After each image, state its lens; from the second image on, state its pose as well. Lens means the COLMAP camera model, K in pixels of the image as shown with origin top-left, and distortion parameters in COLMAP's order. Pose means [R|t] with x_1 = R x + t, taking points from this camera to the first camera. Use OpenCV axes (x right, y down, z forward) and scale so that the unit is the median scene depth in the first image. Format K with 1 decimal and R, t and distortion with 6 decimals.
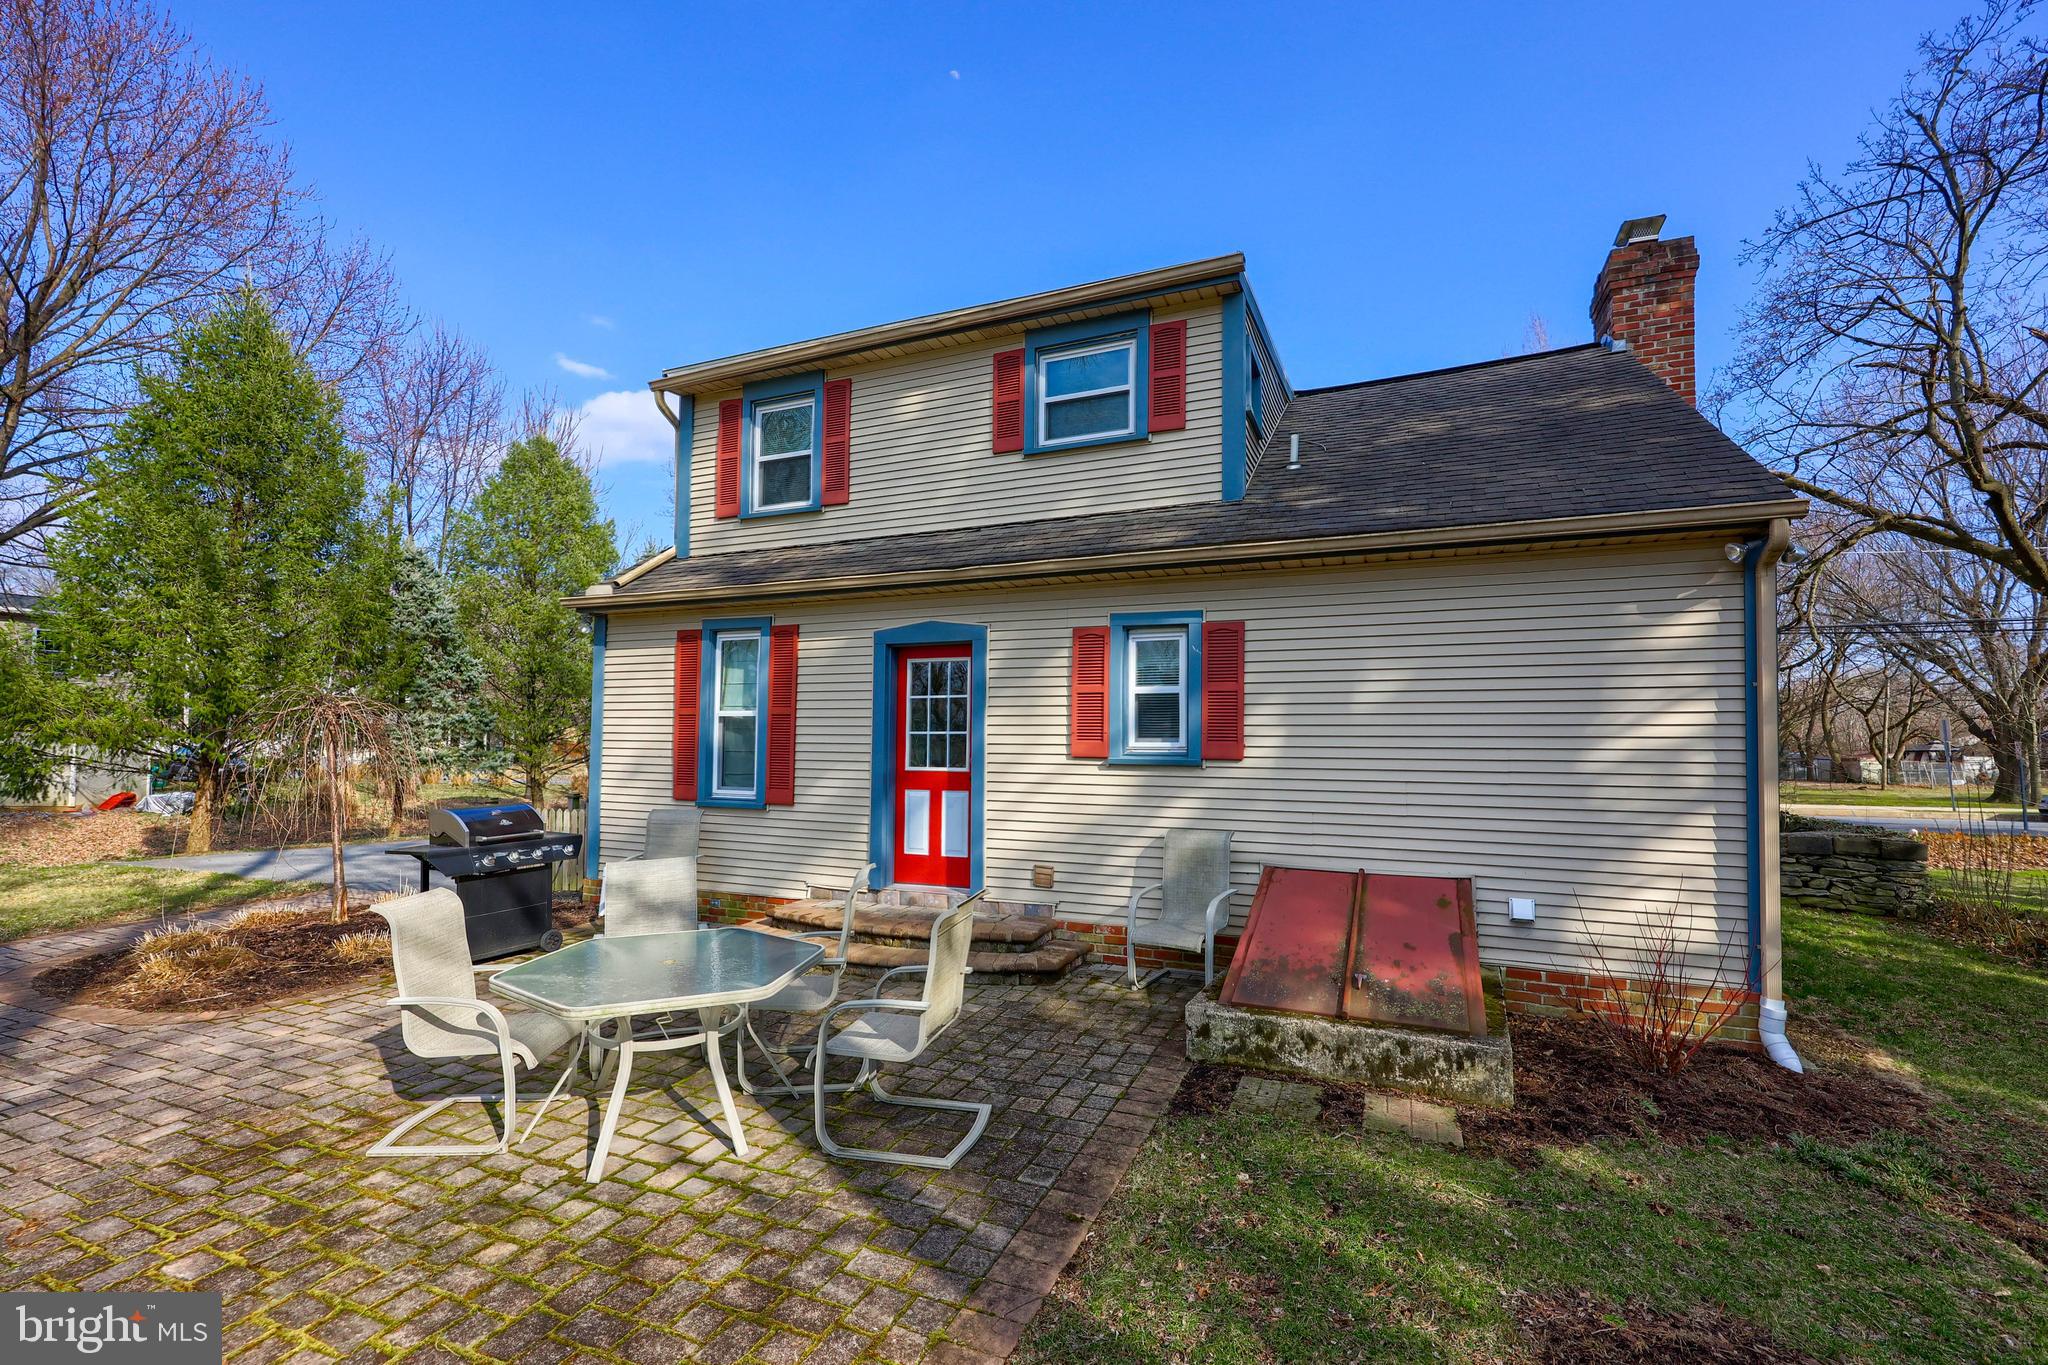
lens RADIAL K [[886.0, 0, 1015.7], [0, 886.0, 711.4], [0, 0, 1]] dist [0.001845, 0.000220]
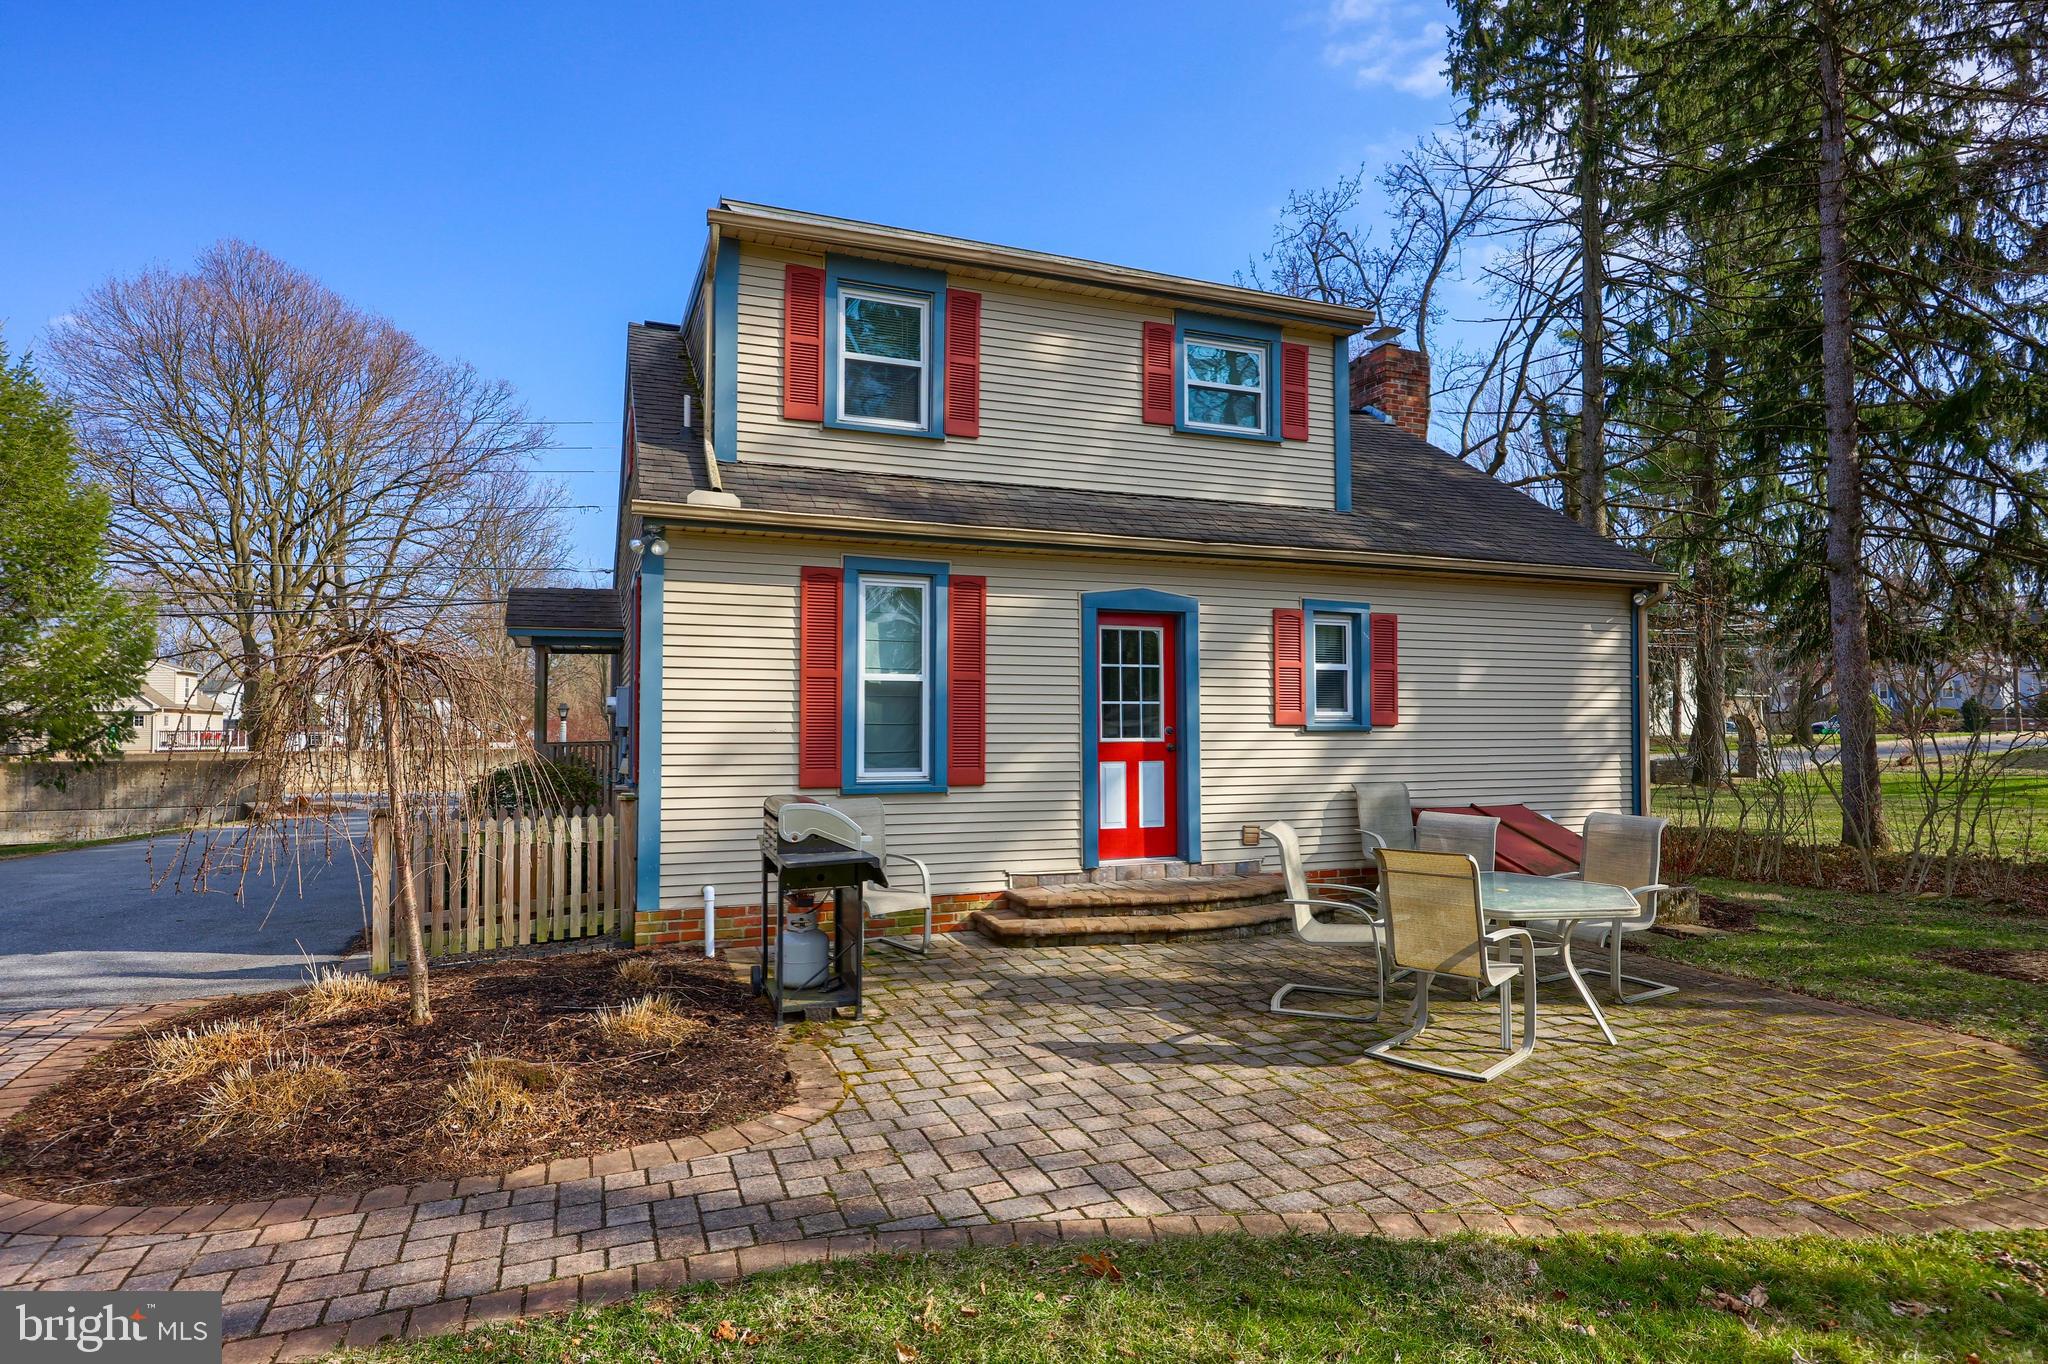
lens RADIAL K [[1104.7, 0, 1023.9], [0, 1104.7, 705.9], [0, 0, 1]] dist [0.005677, 0.000605]
pose [[0.710457, 0.005570, 0.703718, -1.081529], [-0.018821, 0.999761, 0.011089, 0.017047], [-0.703488, -0.021123, 0.710393, 0.227394]]
